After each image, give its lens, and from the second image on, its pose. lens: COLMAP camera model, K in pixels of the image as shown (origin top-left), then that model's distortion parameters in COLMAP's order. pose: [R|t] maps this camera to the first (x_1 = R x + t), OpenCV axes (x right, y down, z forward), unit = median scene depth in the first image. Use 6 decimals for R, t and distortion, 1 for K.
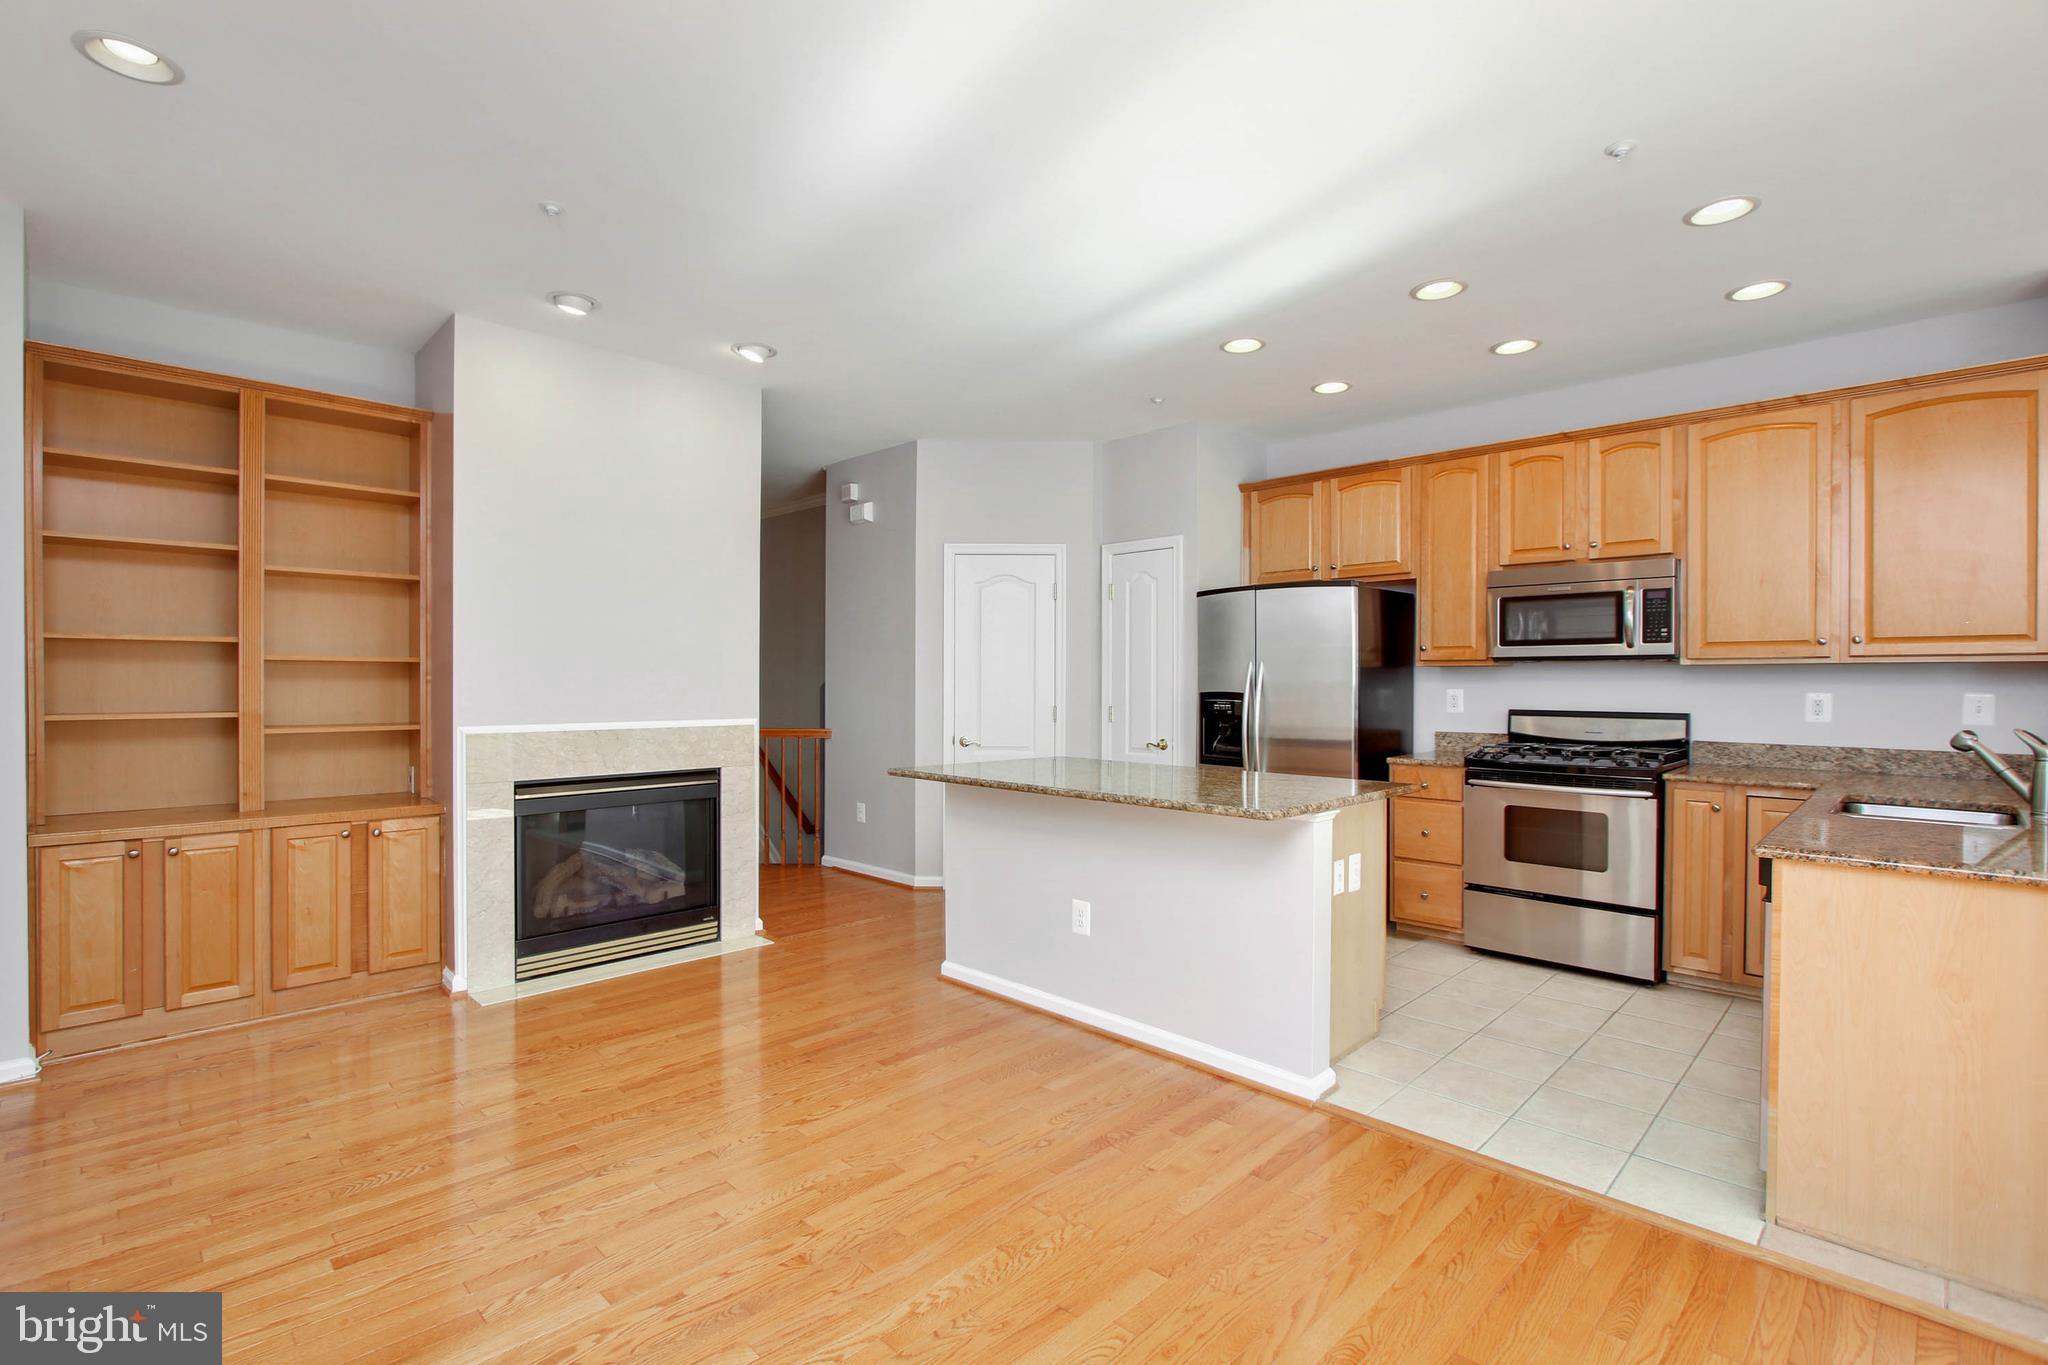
lens RADIAL K [[968.2, 0, 1024.0], [0, 968.2, 682.5], [0, 0, 1]] dist [-0.001427, 0.000003]
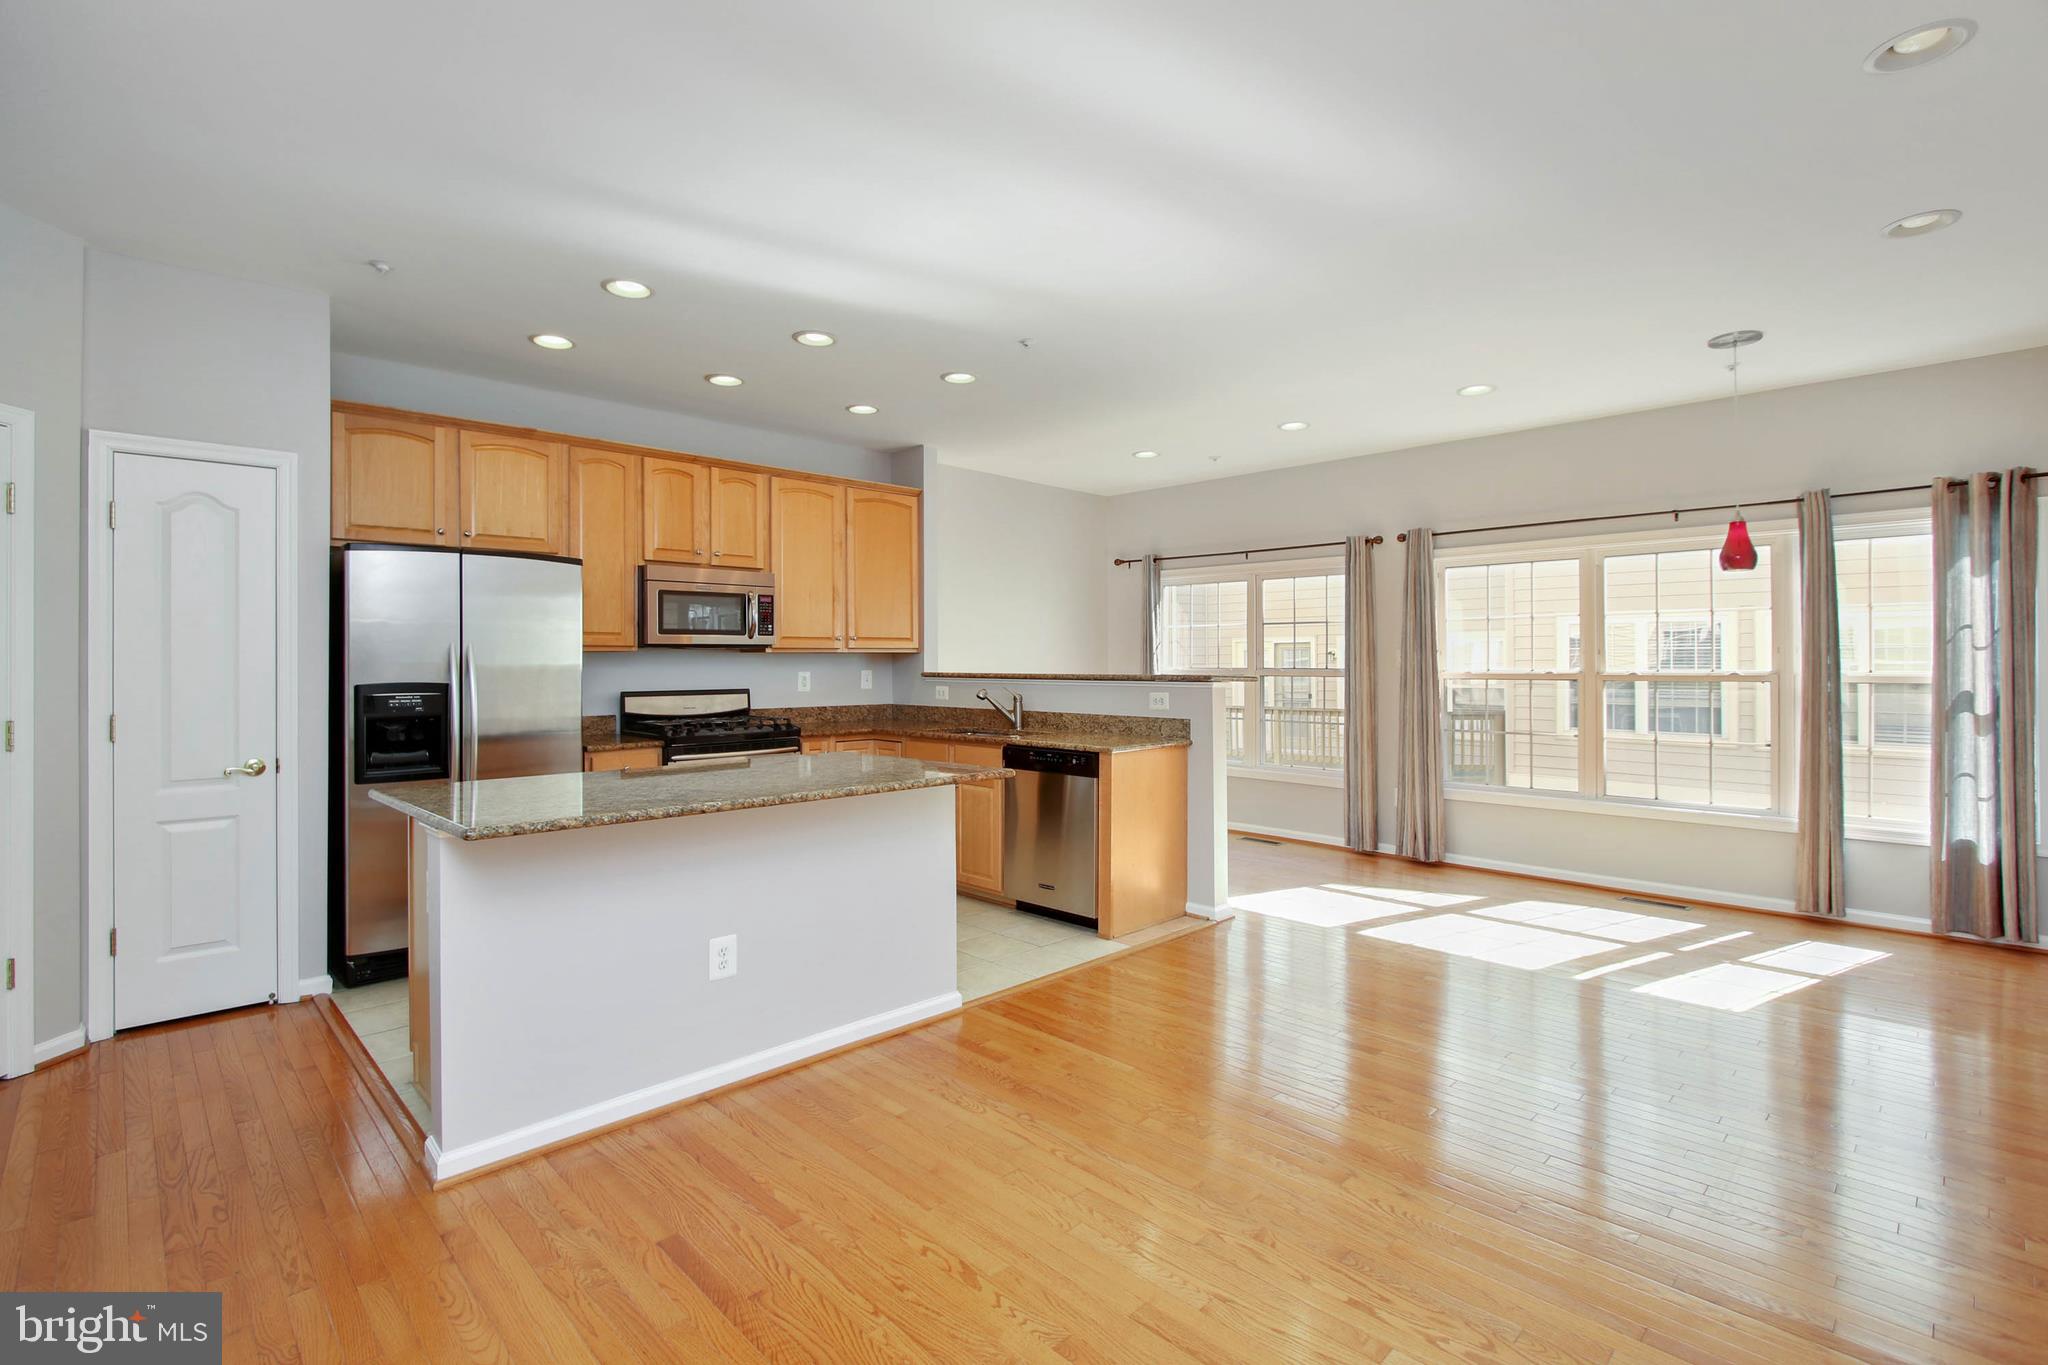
lens RADIAL K [[944.3, 0, 1014.8], [0, 944.3, 652.7], [0, 0, 1]] dist [-0.002996, -0.000424]
pose [[0.011500, 0.007816, 0.999903, -0.629421], [0.006602, 0.999947, -0.007892, -0.005238], [-0.999912, 0.006692, 0.011448, 0.636151]]
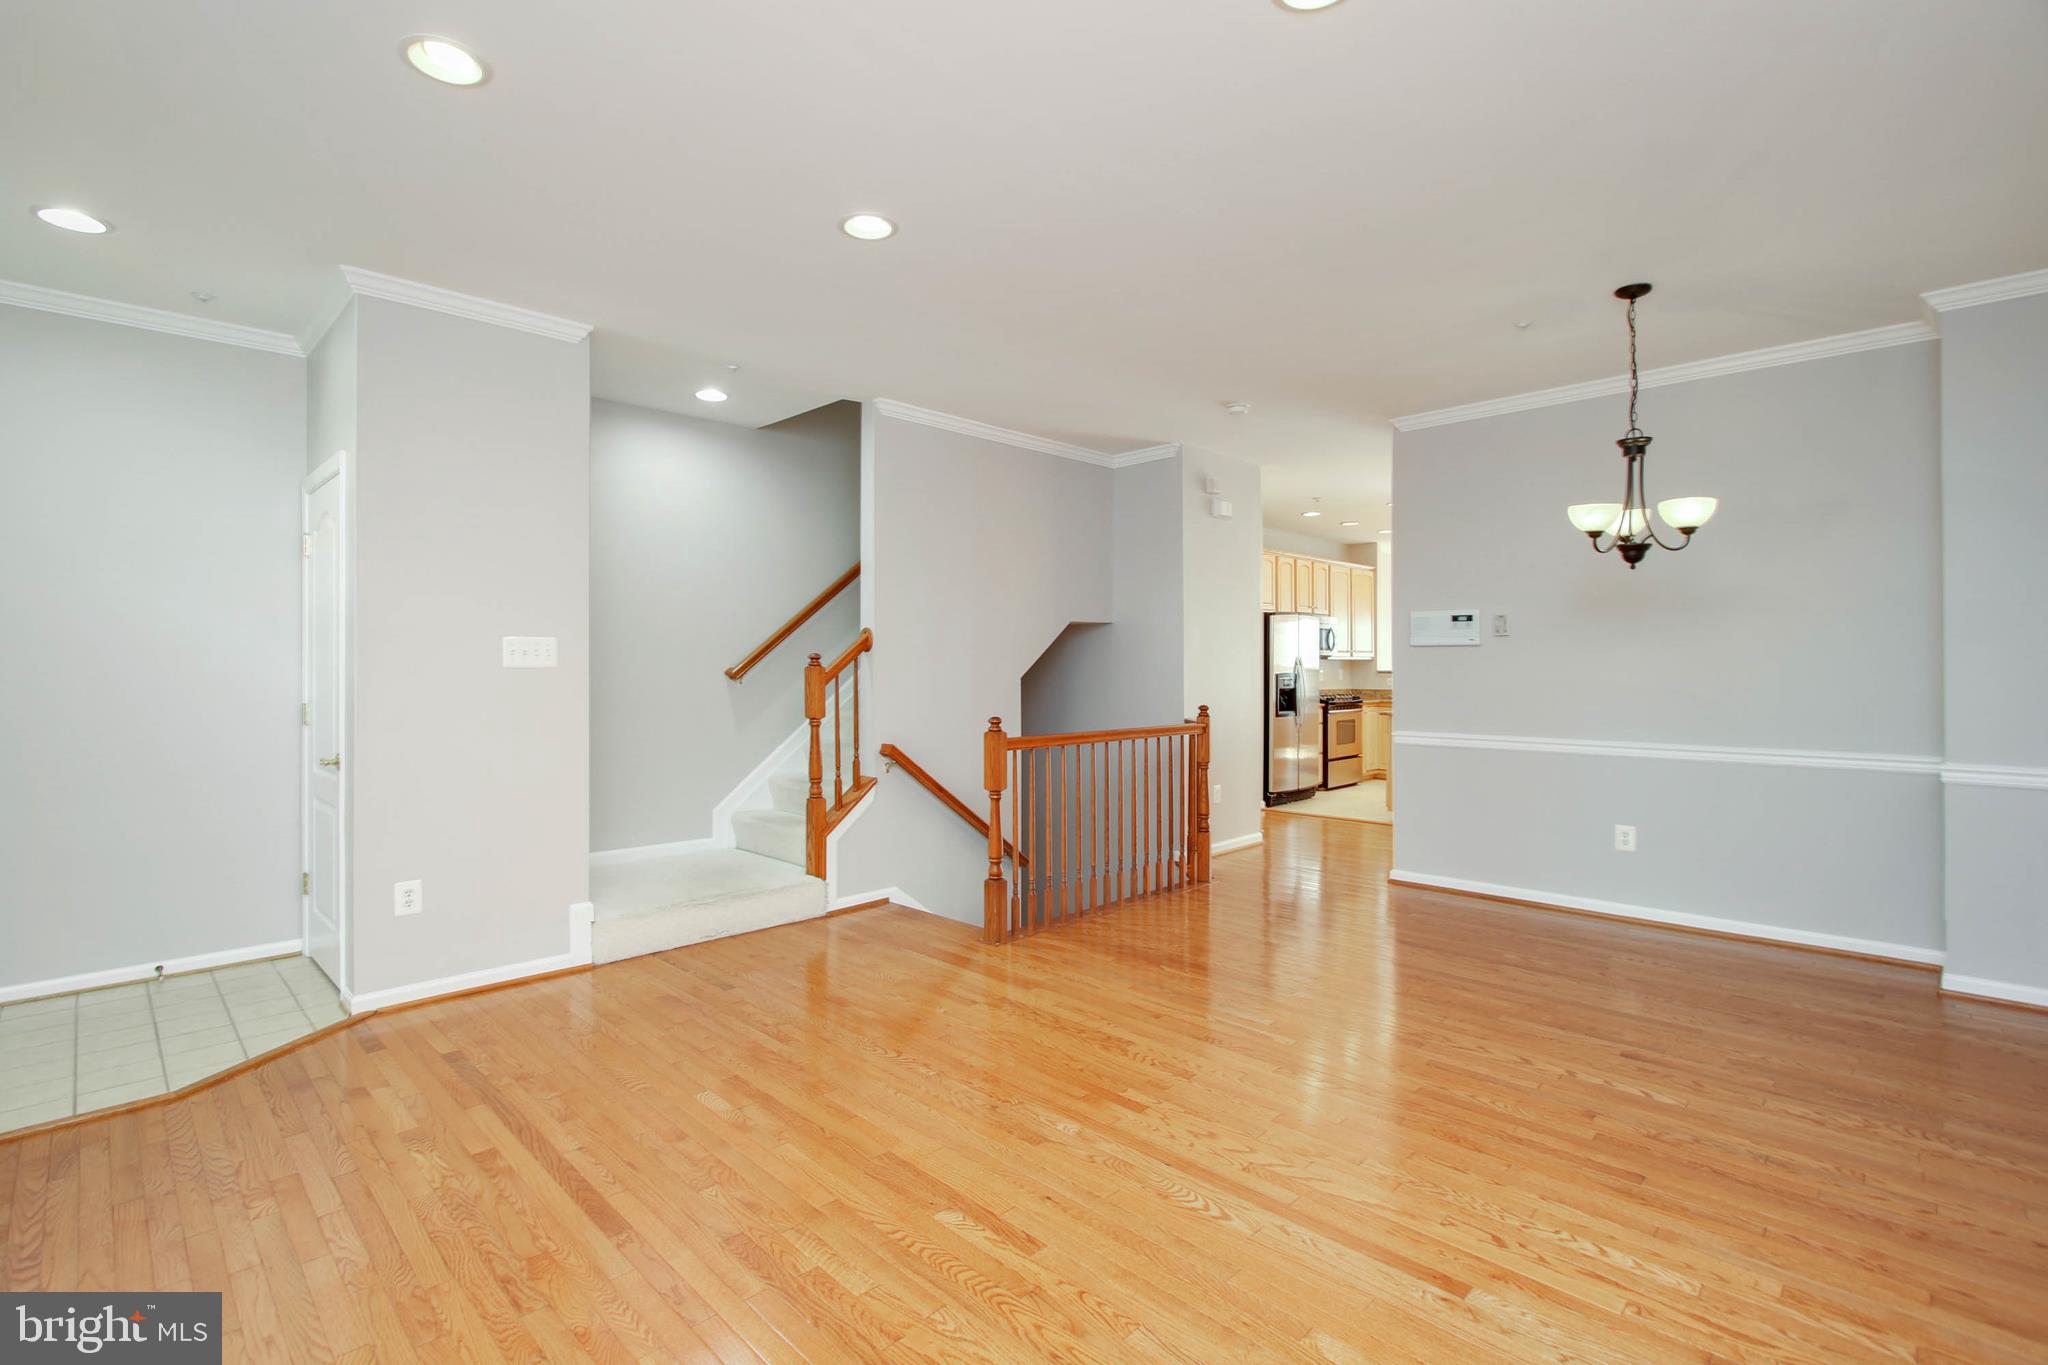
lens RADIAL K [[944.3, 0, 1014.8], [0, 944.3, 652.7], [0, 0, 1]] dist [-0.002996, -0.000424]
pose [[0.026680, 0.010597, 0.999588, -1.683294], [0.003126, 0.999938, -0.010684, -0.012498], [-0.999639, 0.003409, 0.026646, 1.642930]]
